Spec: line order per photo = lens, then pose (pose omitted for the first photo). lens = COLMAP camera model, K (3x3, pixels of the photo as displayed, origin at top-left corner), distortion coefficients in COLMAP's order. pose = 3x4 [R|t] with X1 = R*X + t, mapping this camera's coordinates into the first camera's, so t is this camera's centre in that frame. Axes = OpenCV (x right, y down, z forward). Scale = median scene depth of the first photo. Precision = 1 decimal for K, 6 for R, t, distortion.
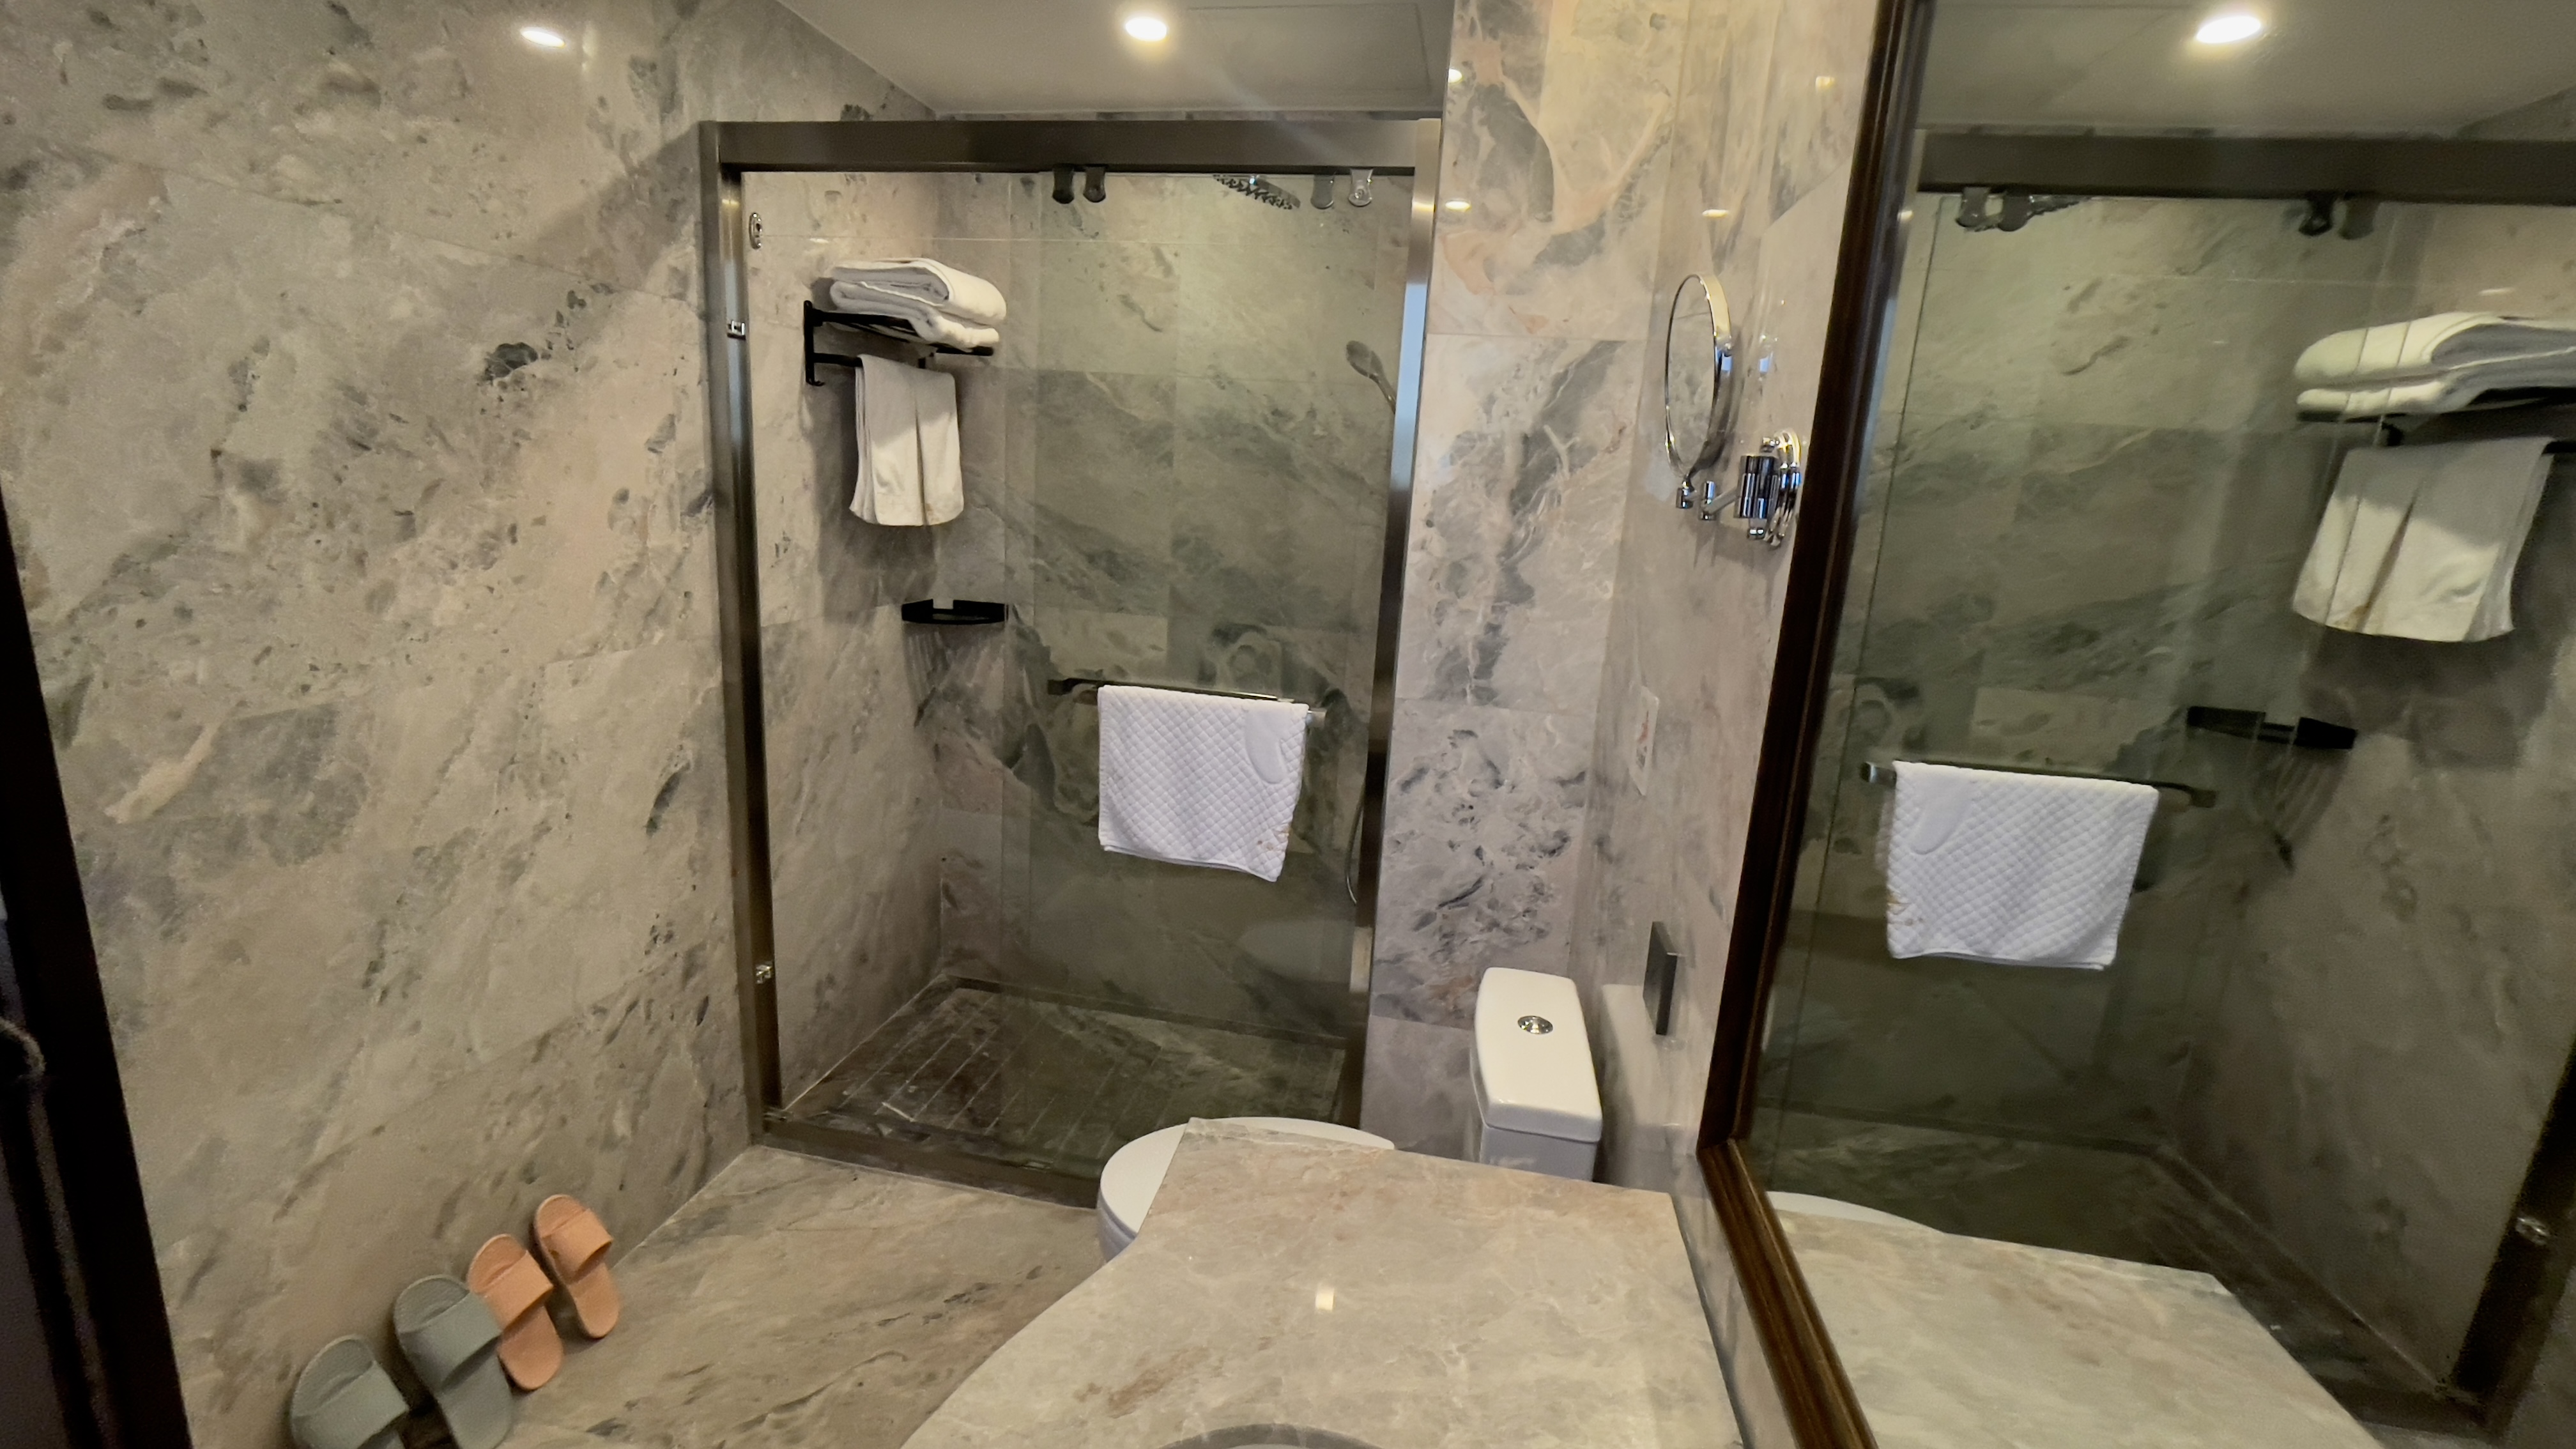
lens RADIAL K [[1066.0, 0, 1287.7], [0, 1066.0, 728.7], [0, 0, 1]] dist [-0.005139, -0.000938]
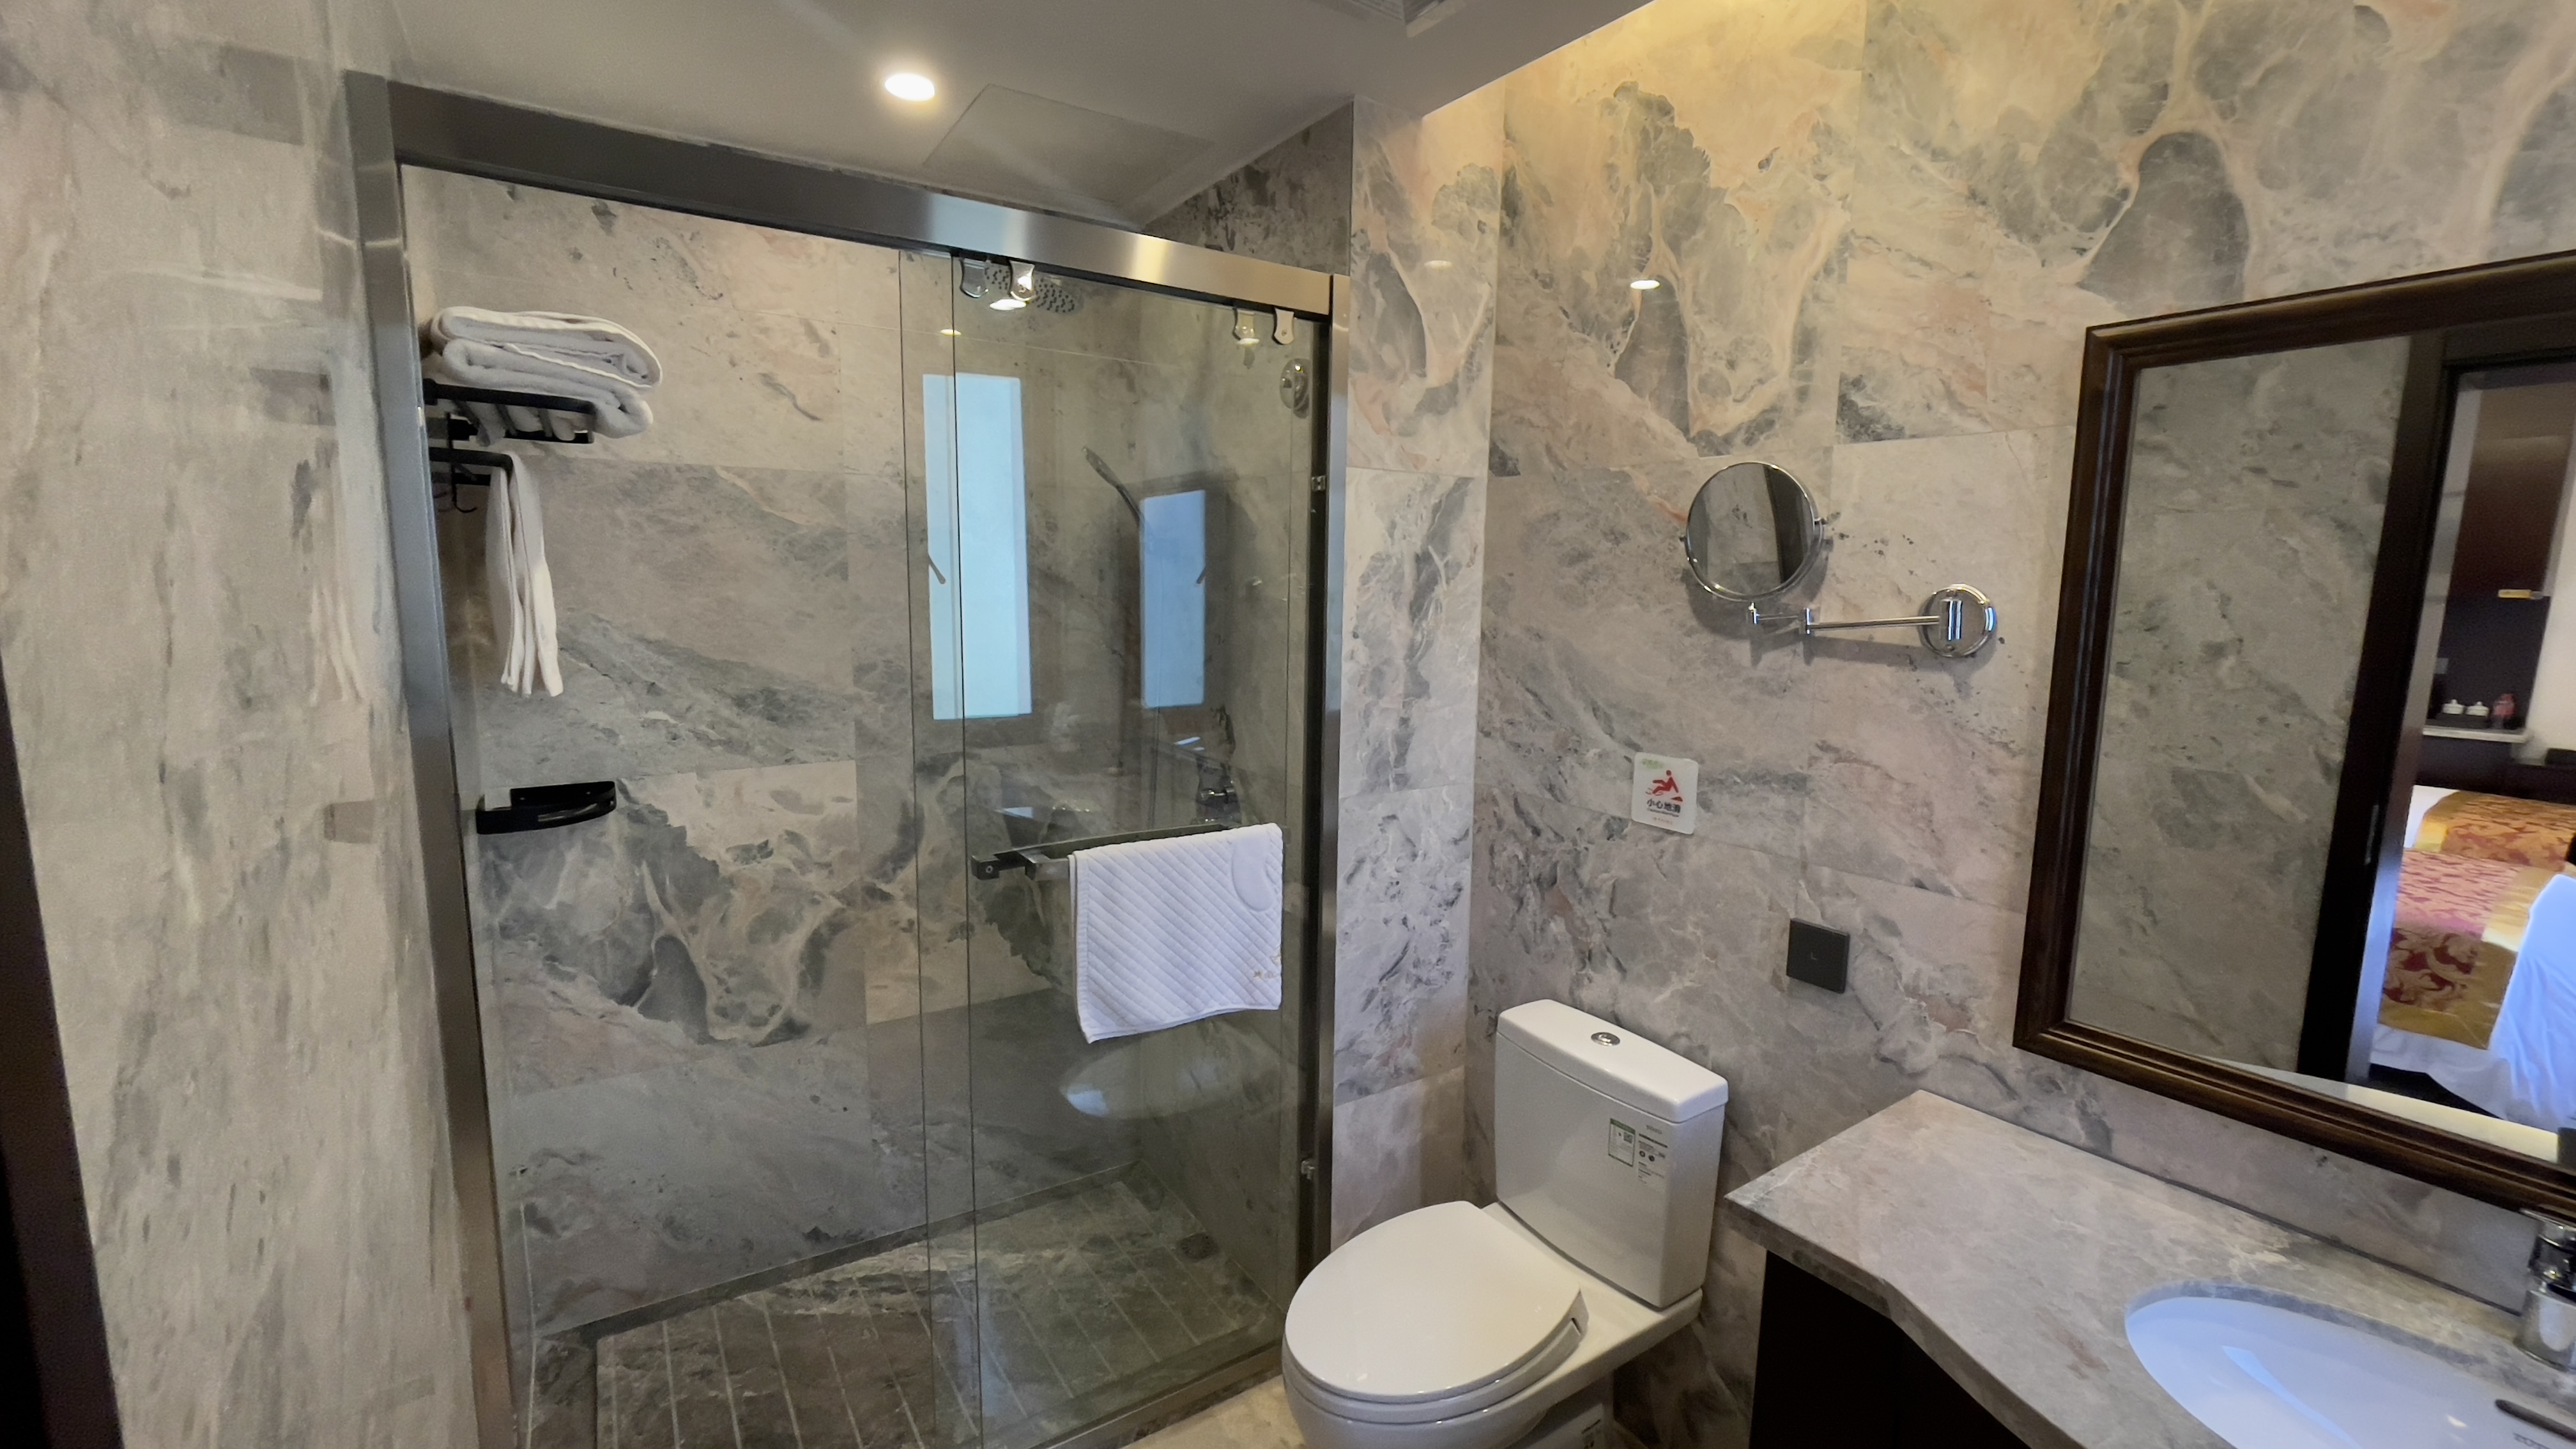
lens RADIAL K [[1066.0, 0, 1299.5], [0, 1066.0, 722.9], [0, 0, 1]] dist [-0.005139, -0.000938]
pose [[0.710396, -0.148330, 0.687994, -0.627101], [0.179757, 0.983357, 0.026399, -0.135348], [-0.680460, 0.104917, 0.725236, 0.242866]]
